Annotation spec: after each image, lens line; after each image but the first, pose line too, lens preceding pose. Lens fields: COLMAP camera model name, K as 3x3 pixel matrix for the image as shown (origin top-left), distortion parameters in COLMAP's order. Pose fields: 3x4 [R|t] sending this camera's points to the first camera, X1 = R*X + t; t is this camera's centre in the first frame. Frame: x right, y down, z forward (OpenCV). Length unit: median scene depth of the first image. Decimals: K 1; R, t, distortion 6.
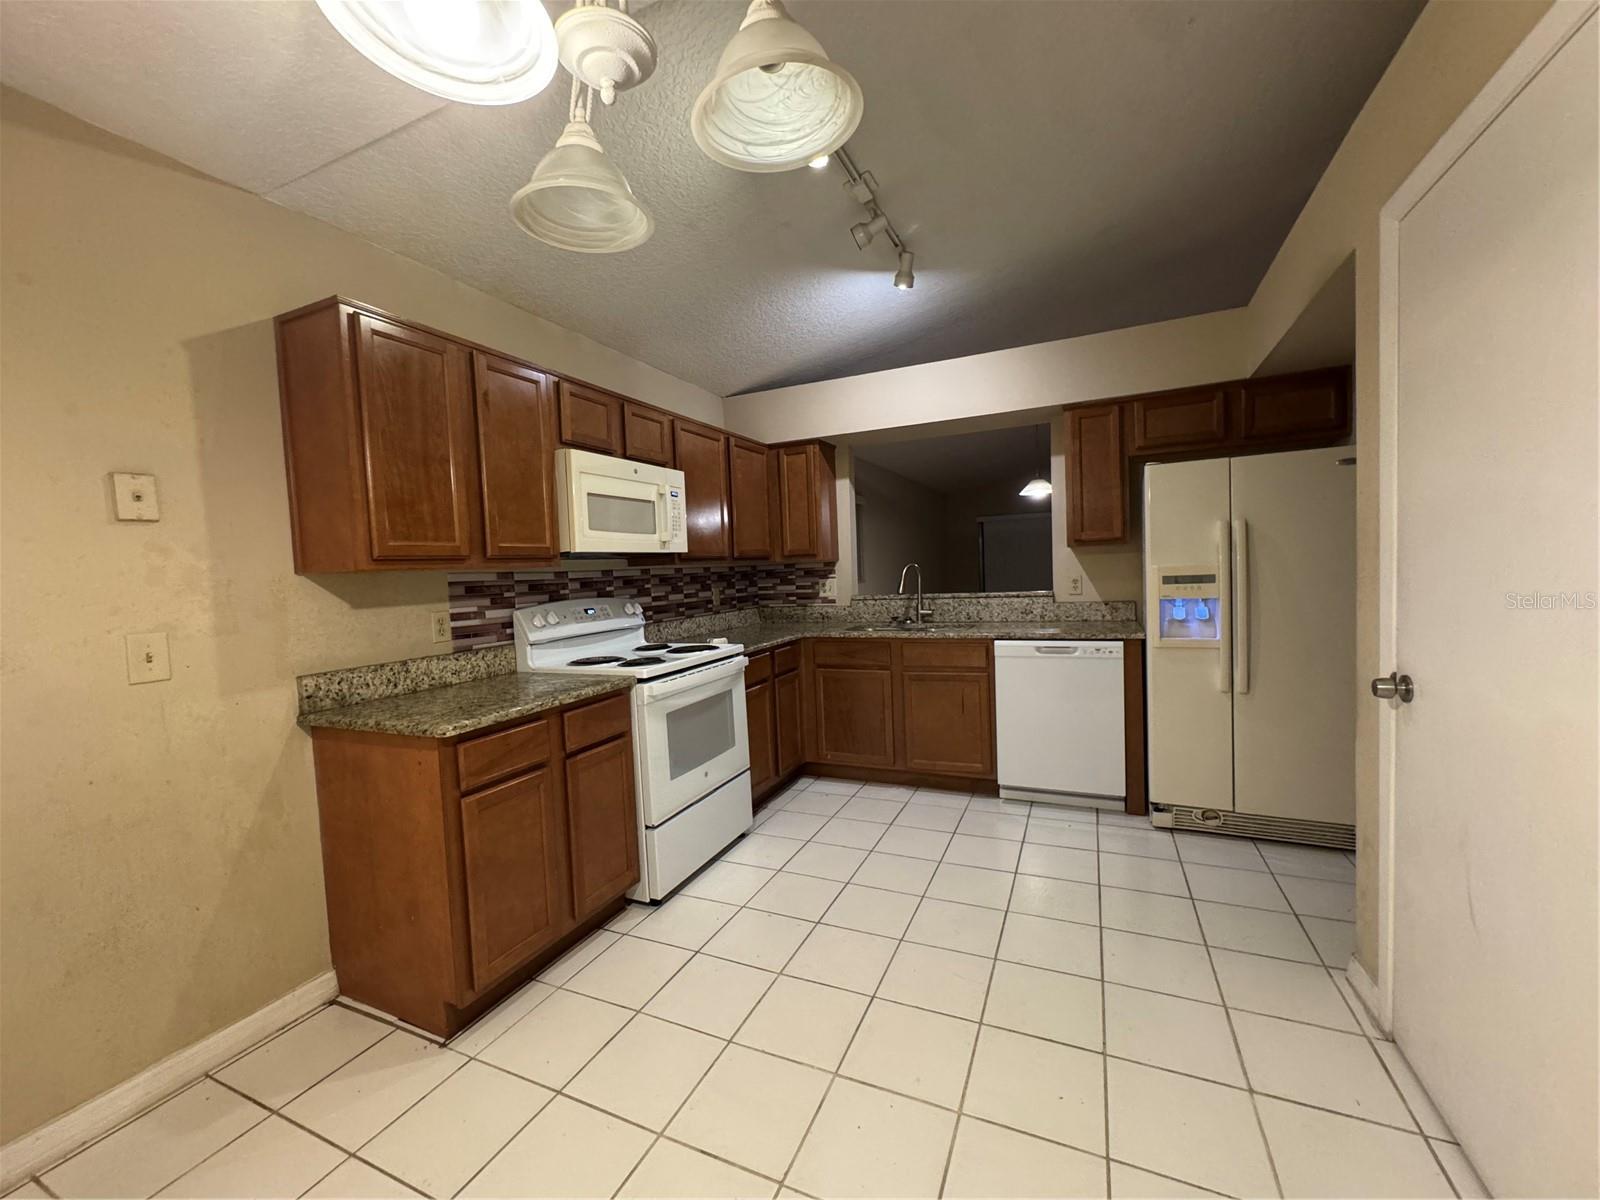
lens RADIAL K [[634.3, 0, 798.7], [0, 634.3, 602.8], [0, 0, 1]] dist [-0.001805, 0.000043]
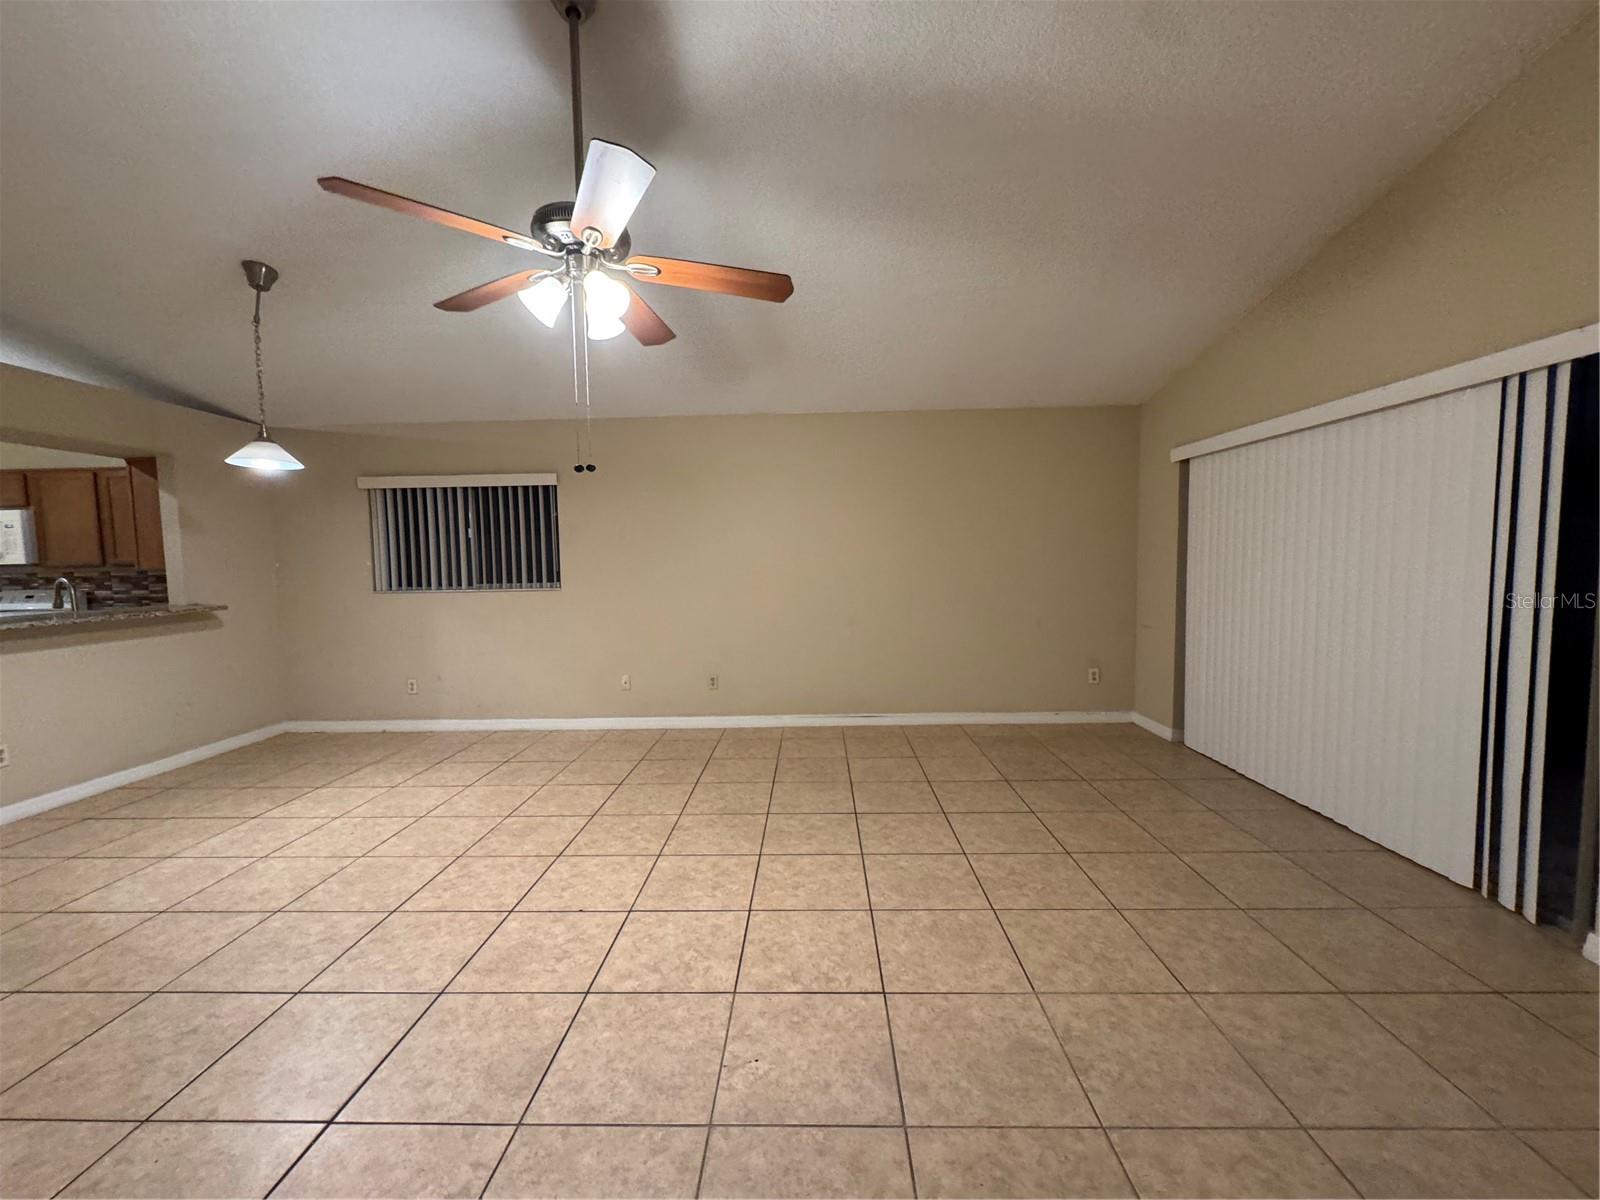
lens RADIAL K [[637.3, 0, 799.8], [0, 637.3, 602.6], [0, 0, 1]] dist [-0.002223, 0.000091]
pose [[0.394218, 0.099479, -0.913617, 2.221744], [-0.048676, 0.994989, 0.087337, -0.240465], [0.917727, 0.010041, 0.397085, 2.410003]]
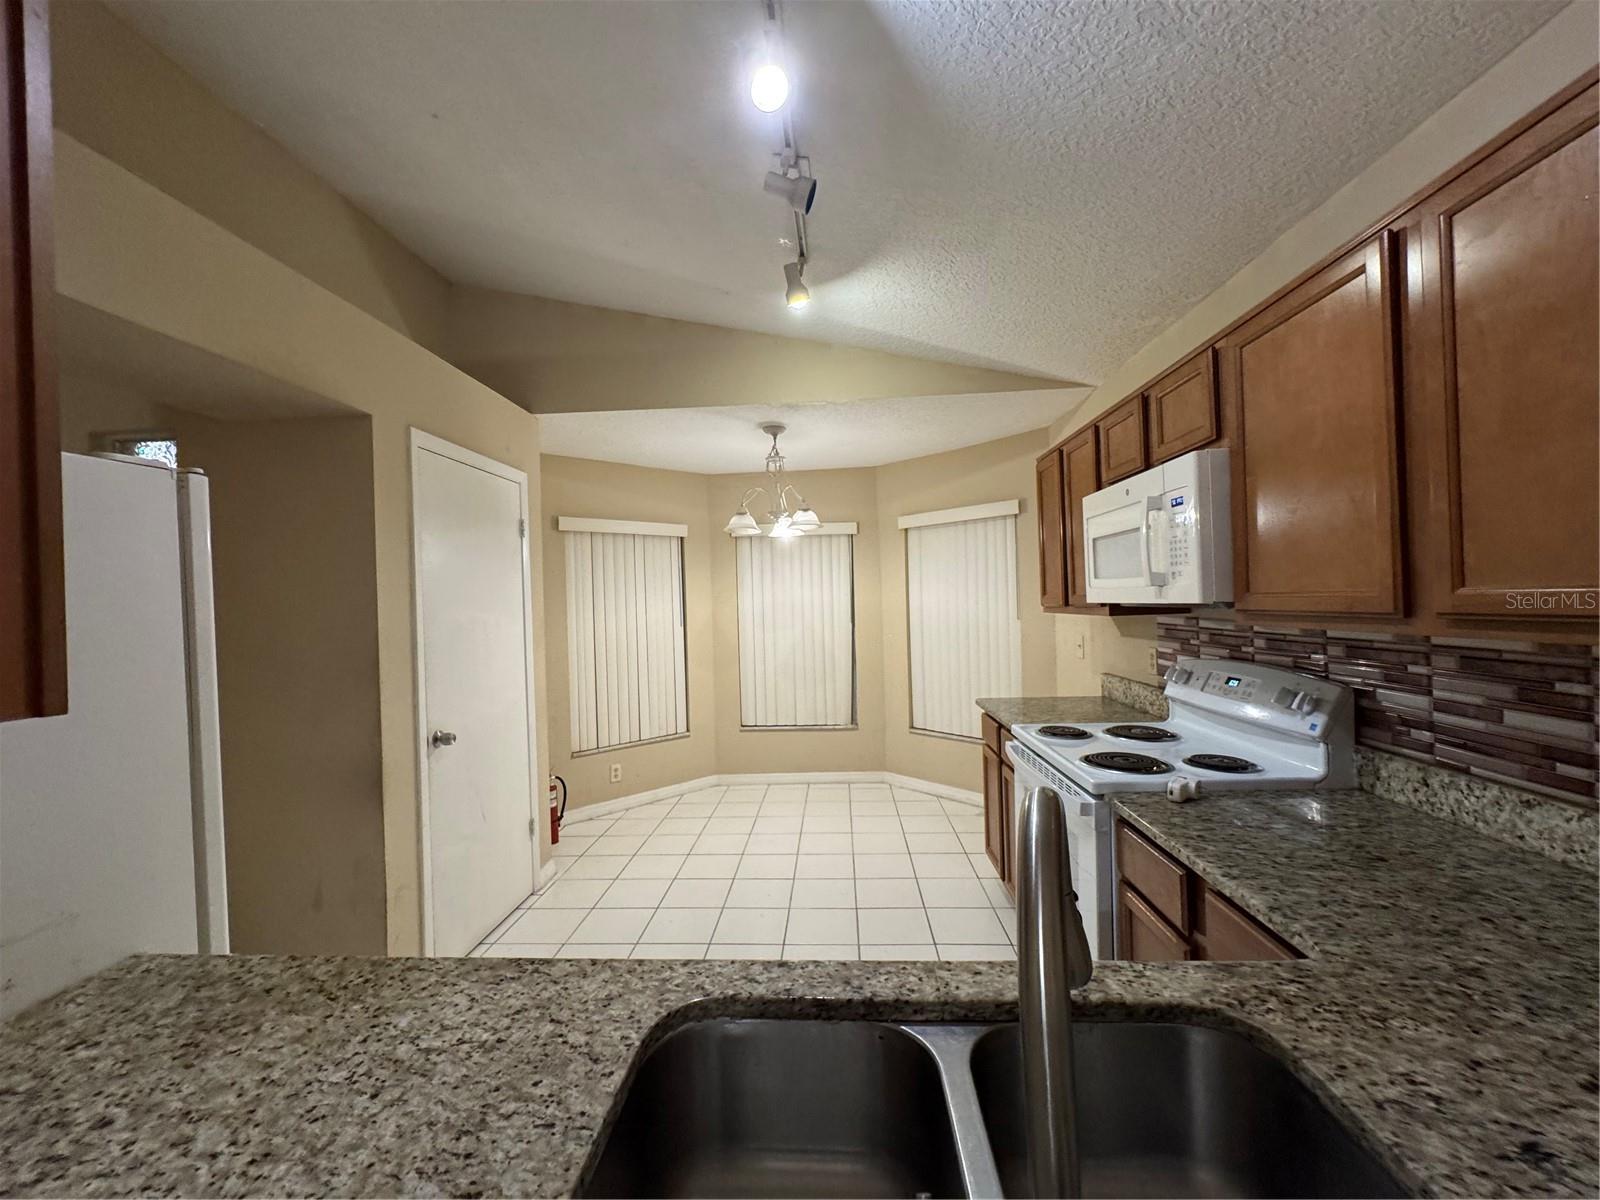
lens RADIAL K [[635.6, 0, 800.7], [0, 635.6, 603.2], [0, 0, 1]] dist [-0.001959, 0.000462]
pose [[-0.928966, 0.072258, -0.363044, 0.372251], [0.050605, 0.996345, 0.068816, -0.153386], [0.366690, 0.045556, -0.929227, 1.583593]]
